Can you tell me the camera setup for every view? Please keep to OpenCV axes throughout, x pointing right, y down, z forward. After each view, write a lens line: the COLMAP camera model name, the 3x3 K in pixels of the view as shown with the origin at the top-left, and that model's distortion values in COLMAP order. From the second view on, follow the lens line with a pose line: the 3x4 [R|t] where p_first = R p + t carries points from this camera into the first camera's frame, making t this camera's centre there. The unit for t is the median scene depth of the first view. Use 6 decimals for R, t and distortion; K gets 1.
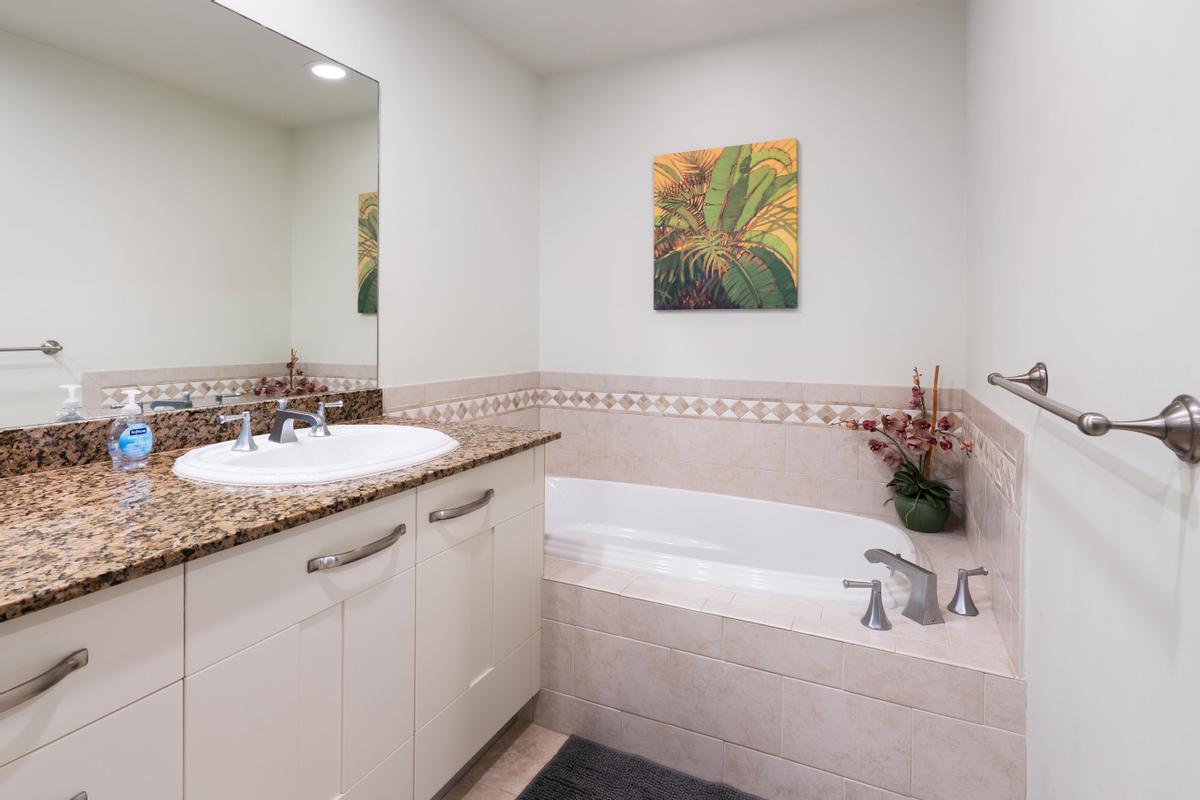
lens RADIAL K [[573.9, 0, 601.9], [0, 573.9, 334.1], [0, 0, 1]] dist [0.001989, 0.000229]
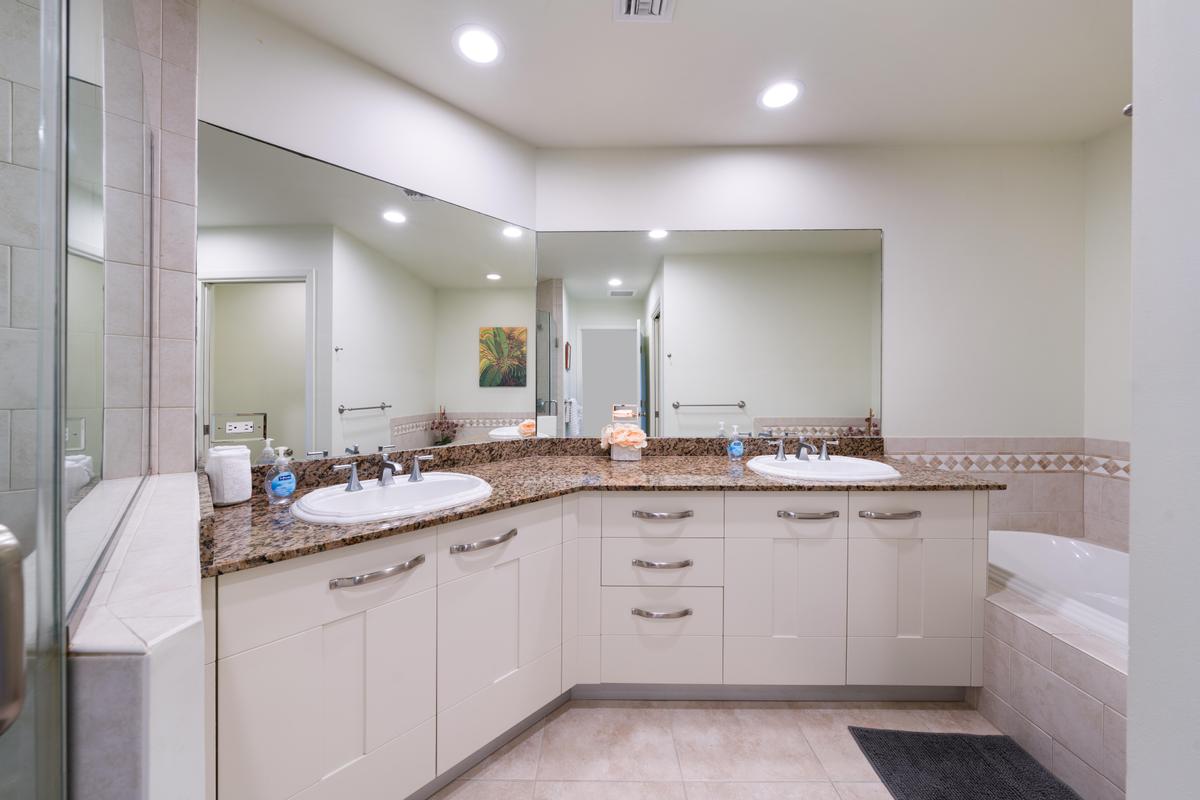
lens RADIAL K [[418.3, 0, 590.8], [0, 418.3, 391.4], [0, 0, 1]] dist [0.000317, -0.000004]
pose [[0.396417, -0.010568, -0.918010, 0.400289], [0.001417, 0.999940, -0.010900, -0.016719], [0.918070, 0.003020, 0.396408, -0.149055]]
